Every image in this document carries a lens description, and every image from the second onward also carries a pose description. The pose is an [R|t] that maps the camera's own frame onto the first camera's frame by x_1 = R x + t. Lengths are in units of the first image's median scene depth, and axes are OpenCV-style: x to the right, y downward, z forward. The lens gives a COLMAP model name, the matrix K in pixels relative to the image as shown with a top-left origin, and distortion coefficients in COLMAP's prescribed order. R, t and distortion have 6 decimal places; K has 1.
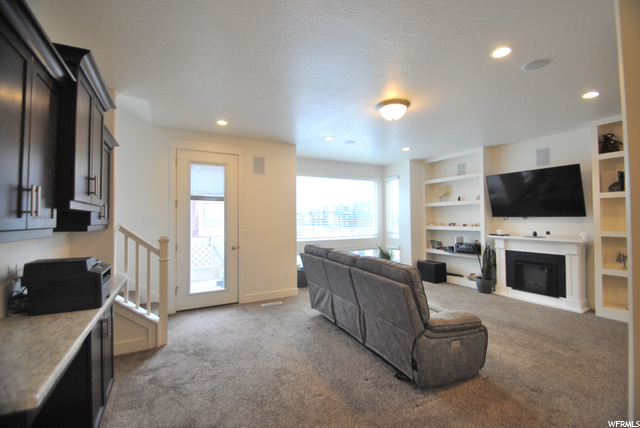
lens RADIAL K [[280.4, 0, 318.5], [0, 280.4, 213.8], [0, 0, 1]] dist [0.016999, -0.020187]
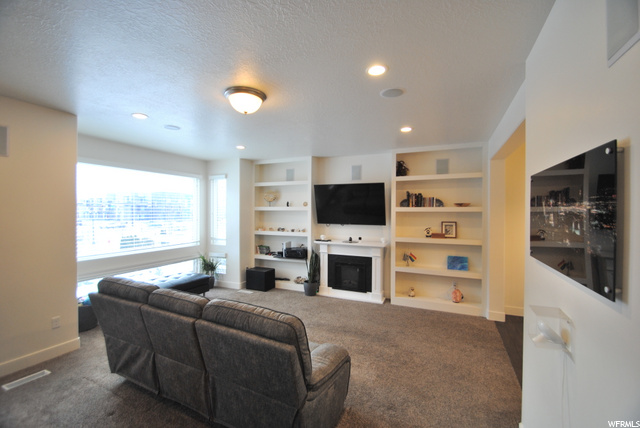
lens RADIAL K [[280.4, 0, 318.5], [0, 280.4, 213.8], [0, 0, 1]] dist [0.016999, -0.020187]
pose [[0.790240, 0.006699, 0.612761, -0.042529], [-0.021314, 0.999636, 0.016559, -0.052292], [-0.612427, -0.026146, 0.790095, 0.184994]]
